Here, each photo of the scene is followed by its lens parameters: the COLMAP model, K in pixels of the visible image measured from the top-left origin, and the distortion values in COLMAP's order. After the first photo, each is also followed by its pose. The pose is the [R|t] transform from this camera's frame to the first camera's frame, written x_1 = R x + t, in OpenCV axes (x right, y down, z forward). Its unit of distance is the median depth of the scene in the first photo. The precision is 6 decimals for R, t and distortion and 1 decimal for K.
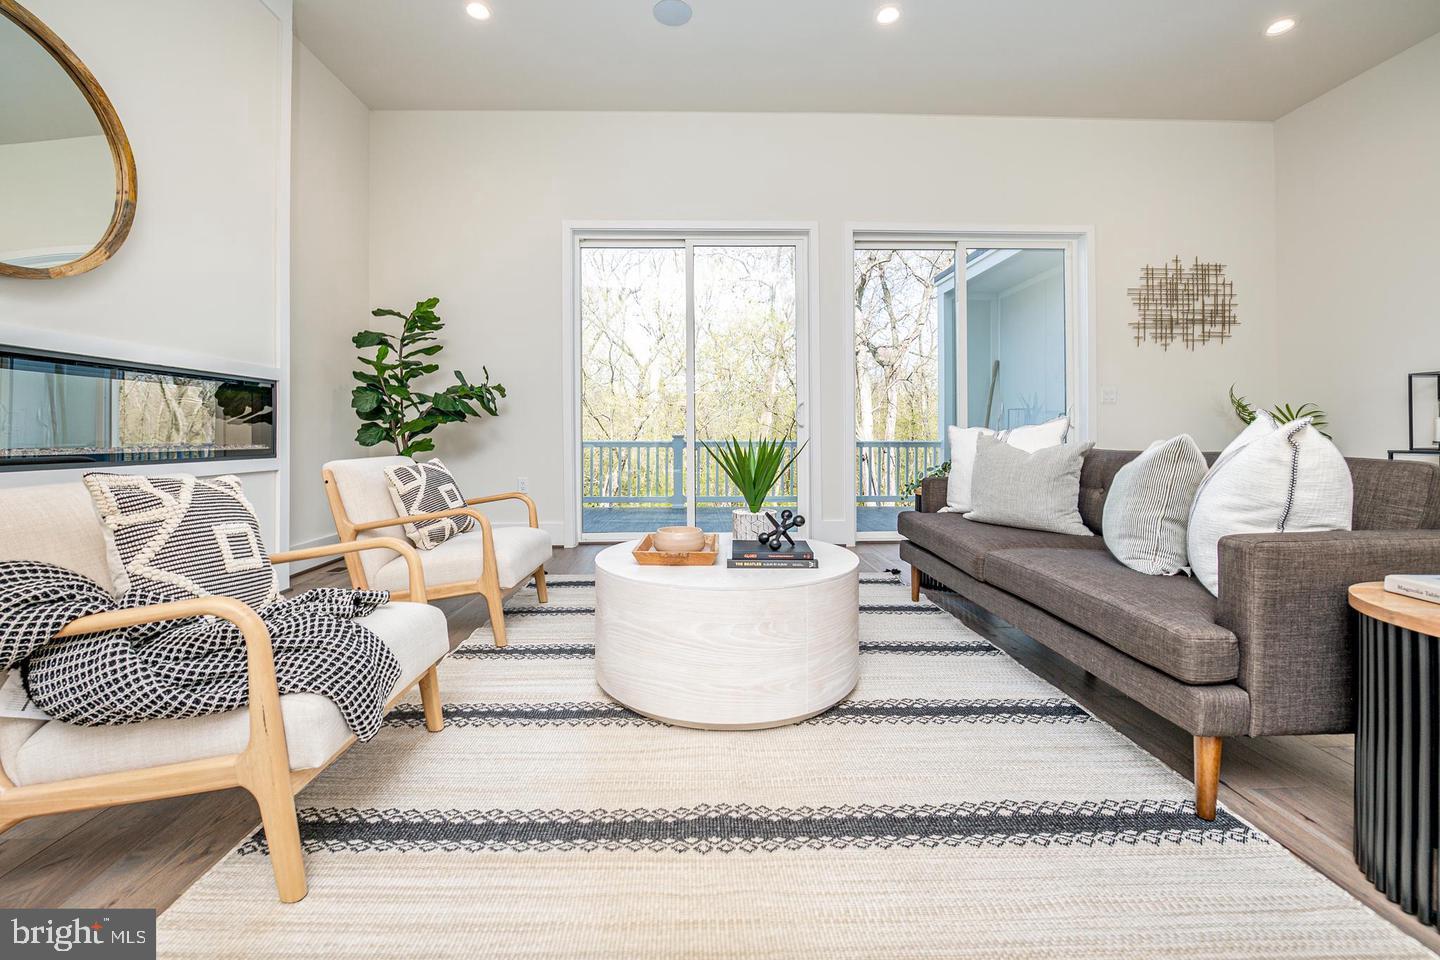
lens RADIAL K [[573.1, 0, 720.0], [0, 573.1, 480.0], [0, 0, 1]] dist [-0.012866, -0.014593]
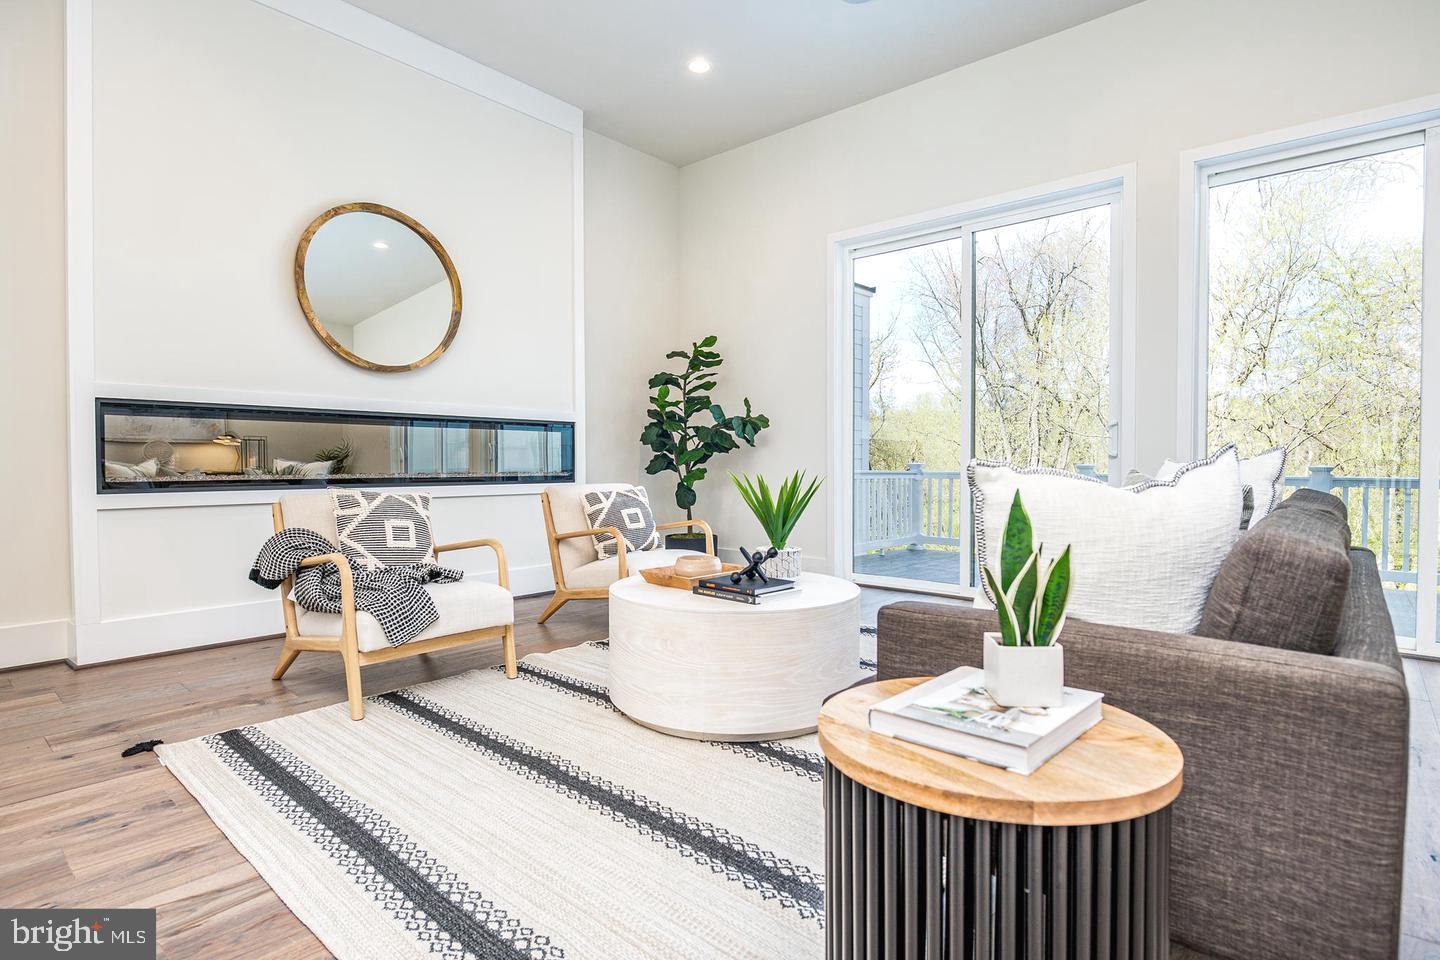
lens RADIAL K [[742.2, 0, 719.5], [0, 742.2, 504.9], [0, 0, 1]] dist [0.023809, 0.000050]
pose [[0.730330, 0.039489, -0.681952, 0.895015], [-0.050095, 0.998736, 0.004184, -0.017264], [0.681255, 0.031107, 0.731385, -0.007210]]
